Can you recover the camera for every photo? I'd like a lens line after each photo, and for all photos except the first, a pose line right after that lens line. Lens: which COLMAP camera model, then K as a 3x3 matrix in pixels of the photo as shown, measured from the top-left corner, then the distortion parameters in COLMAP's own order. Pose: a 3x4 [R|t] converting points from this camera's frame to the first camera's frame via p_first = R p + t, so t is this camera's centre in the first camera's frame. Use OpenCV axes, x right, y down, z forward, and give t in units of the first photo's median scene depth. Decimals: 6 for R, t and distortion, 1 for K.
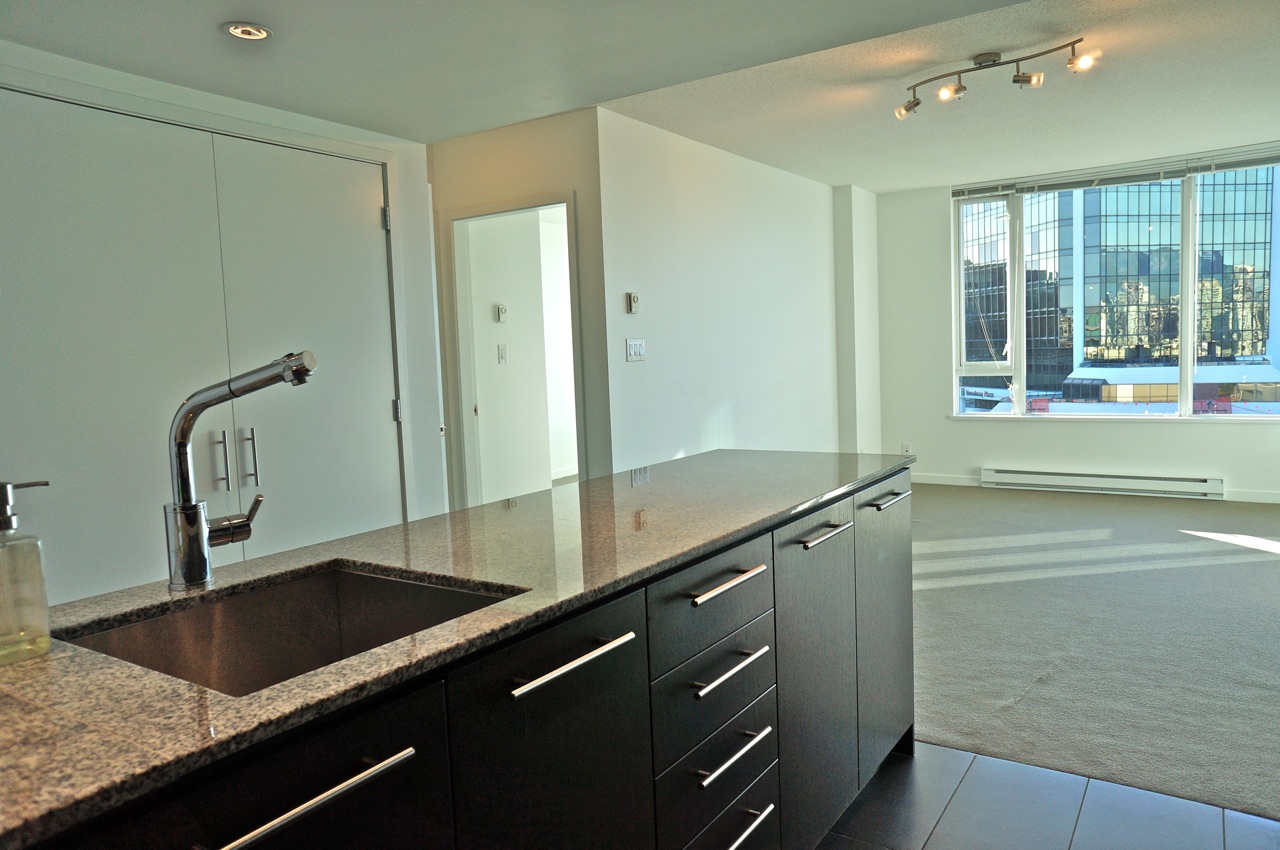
lens RADIAL K [[865.2, 0, 654.2], [0, 865.2, 420.2], [0, 0, 1]] dist [-0.069152, 0.097403]
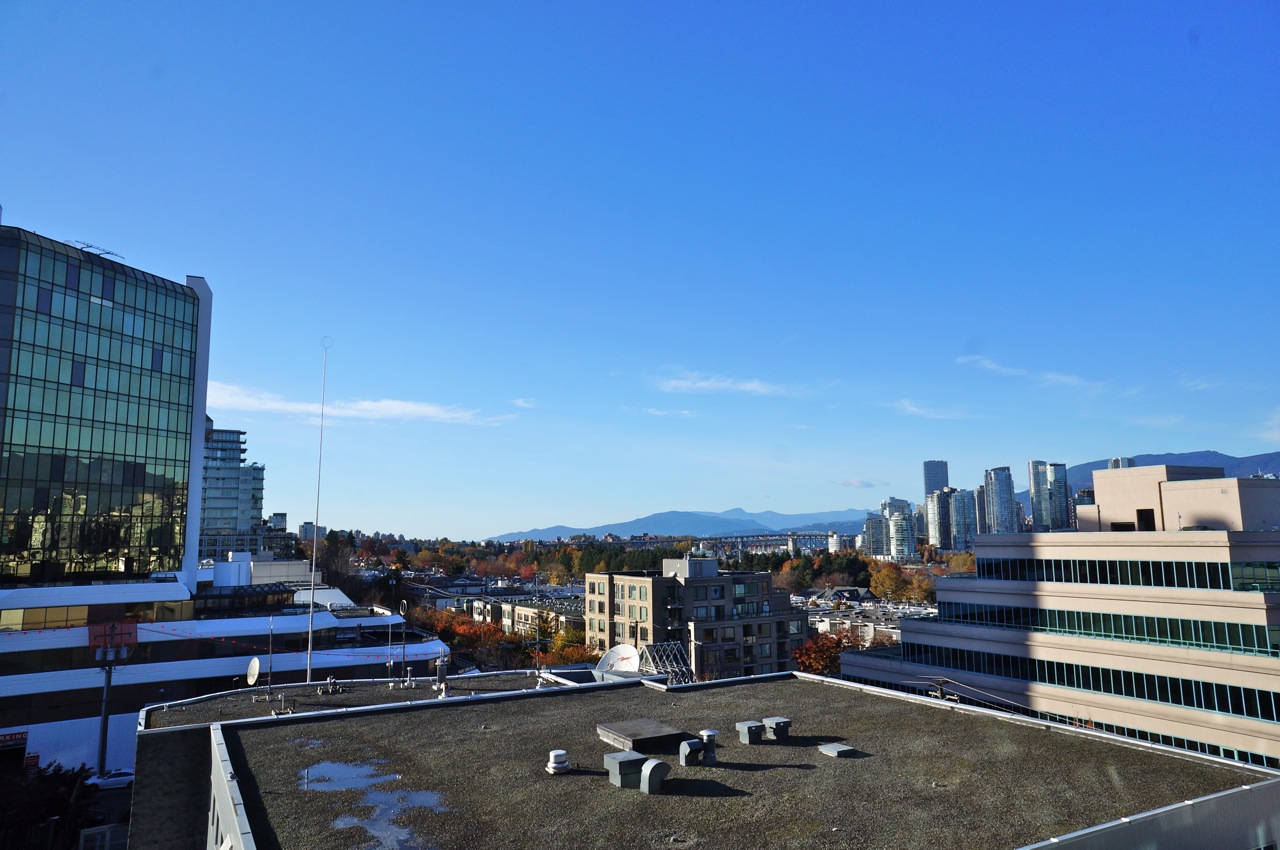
lens RADIAL K [[865.2, 0, 654.2], [0, 865.2, 420.2], [0, 0, 1]] dist [-0.069152, 0.097403]
pose [[0.453951, 0.150472, 0.878229, 1.012353], [0.068045, 0.976905, -0.202550, -0.137166], [-0.888425, 0.151707, 0.433228, 0.775261]]
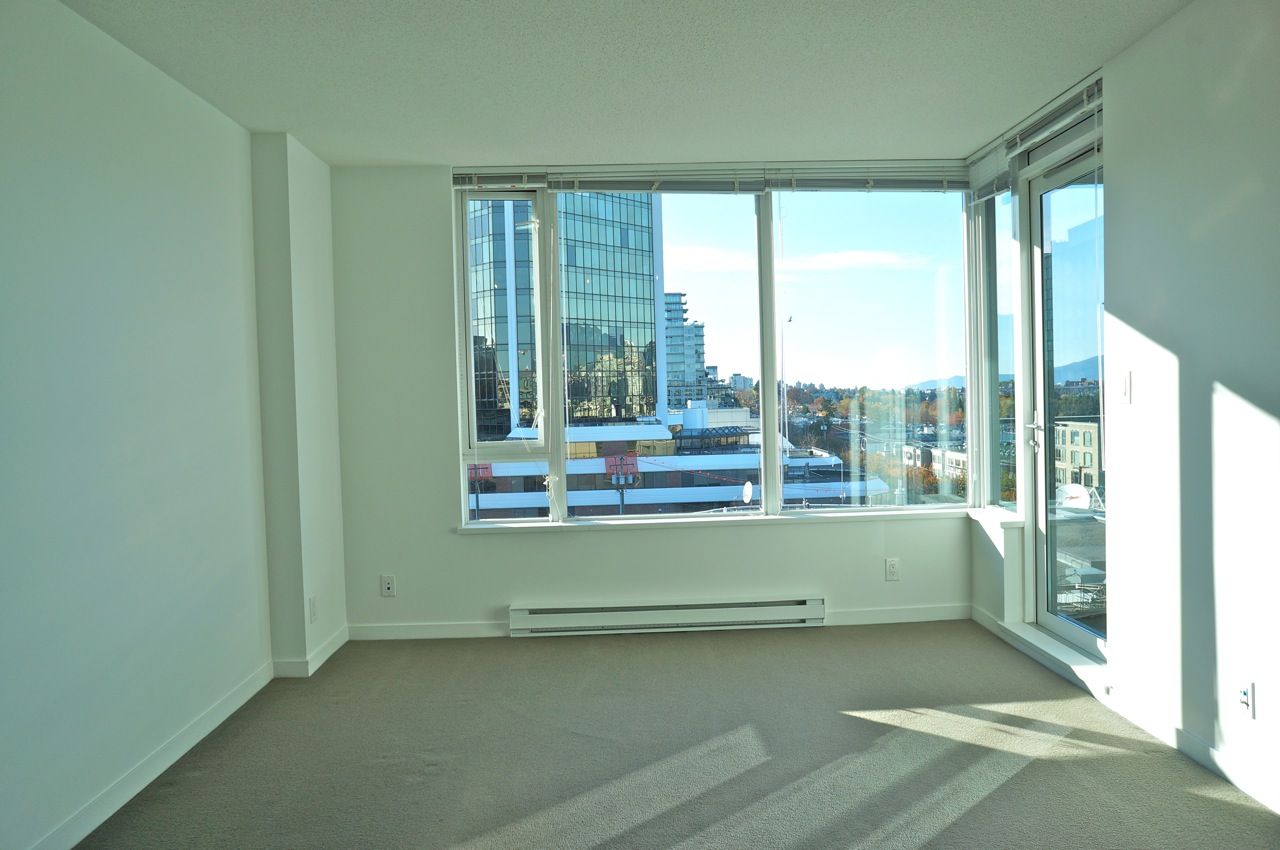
lens RADIAL K [[865.2, 0, 654.2], [0, 865.2, 420.2], [0, 0, 1]] dist [-0.069152, 0.097403]
pose [[0.810884, -0.001602, 0.585205, 0.106950], [0.042531, 0.997513, -0.056201, -0.048534], [-0.583660, 0.070461, 0.808936, 0.461774]]
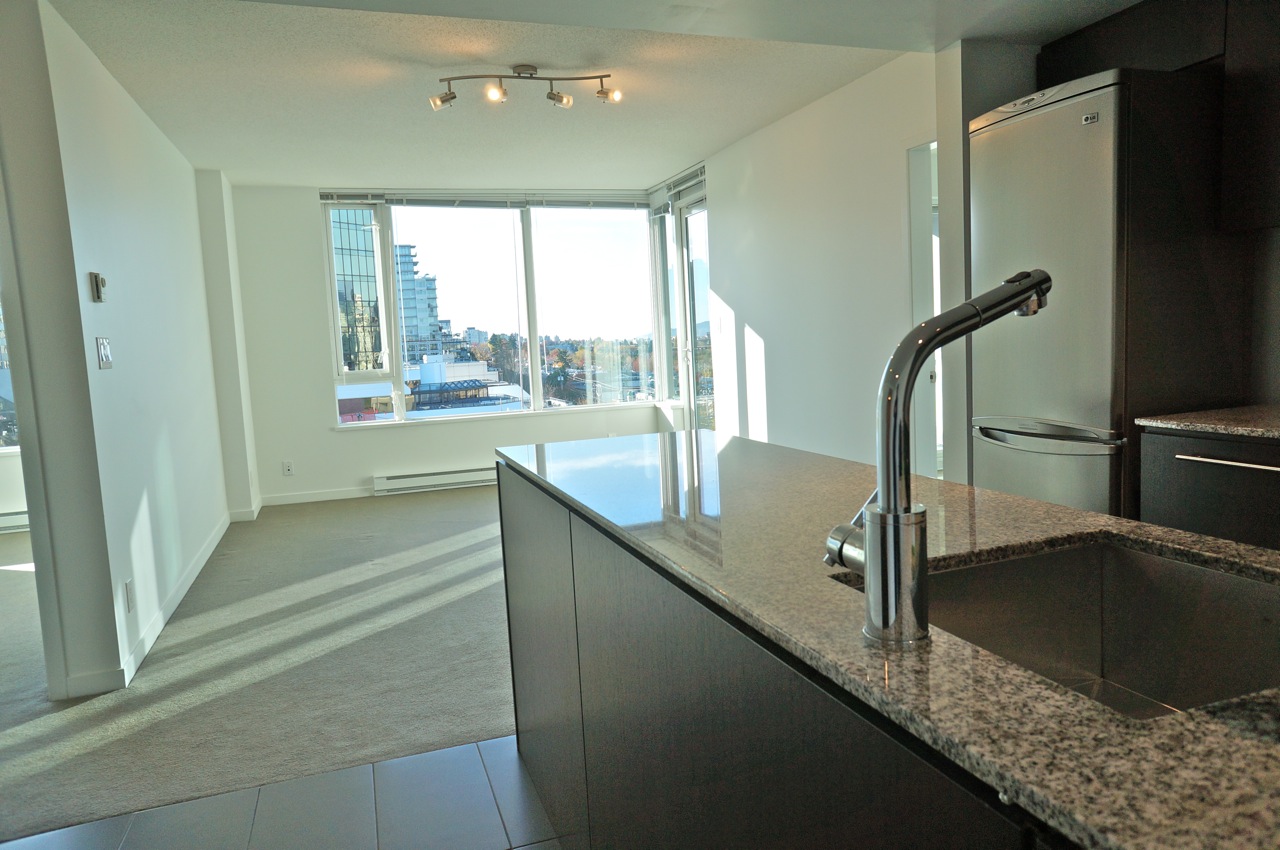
lens RADIAL K [[865.2, 0, 654.2], [0, 865.2, 420.2], [0, 0, 1]] dist [-0.069152, 0.097403]
pose [[0.599367, -0.068466, 0.797541, -0.237220], [0.089555, 0.995816, 0.018185, 0.001713], [-0.795449, 0.060524, 0.602991, 0.158506]]
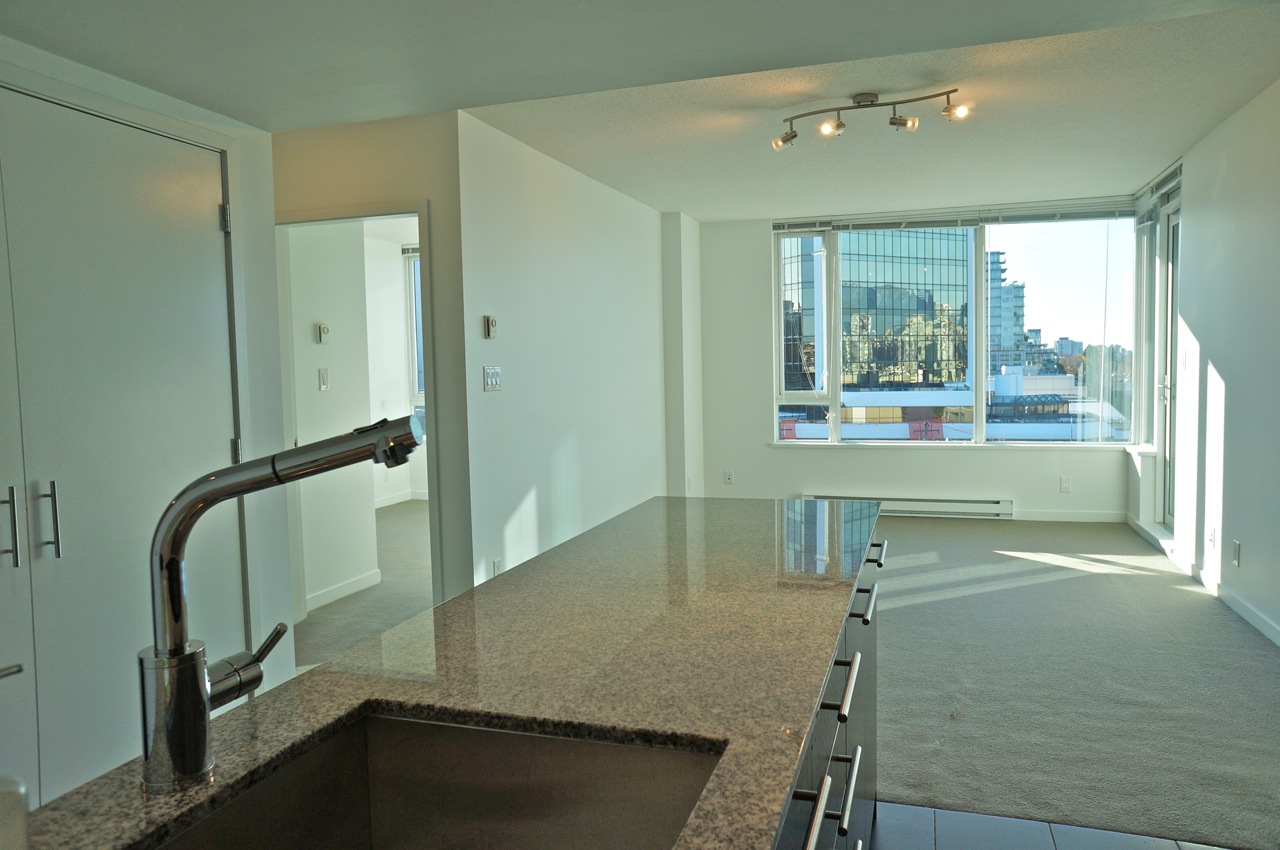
lens RADIAL K [[865.2, 0, 654.2], [0, 865.2, 420.2], [0, 0, 1]] dist [-0.069152, 0.097403]
pose [[0.962211, 0.000644, 0.272303, -0.078446], [0.005817, 0.999720, -0.022917, -0.011638], [-0.272241, 0.023635, 0.961939, 0.059875]]
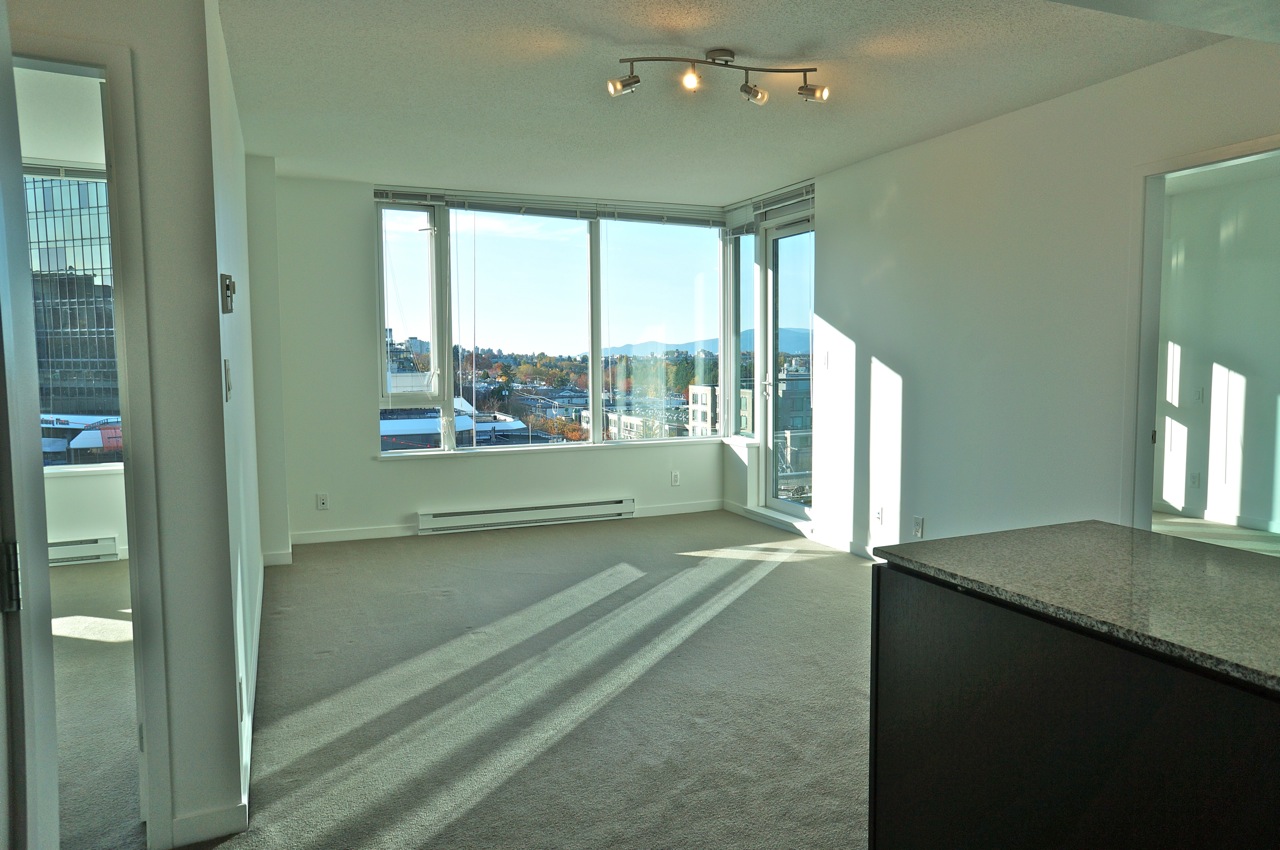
lens RADIAL K [[865.2, 0, 654.2], [0, 865.2, 420.2], [0, 0, 1]] dist [-0.069152, 0.097403]
pose [[0.545129, -0.029819, 0.837822, -0.244676], [0.052296, 0.998630, 0.001516, -0.031578], [-0.836720, 0.042988, 0.545941, 0.359170]]
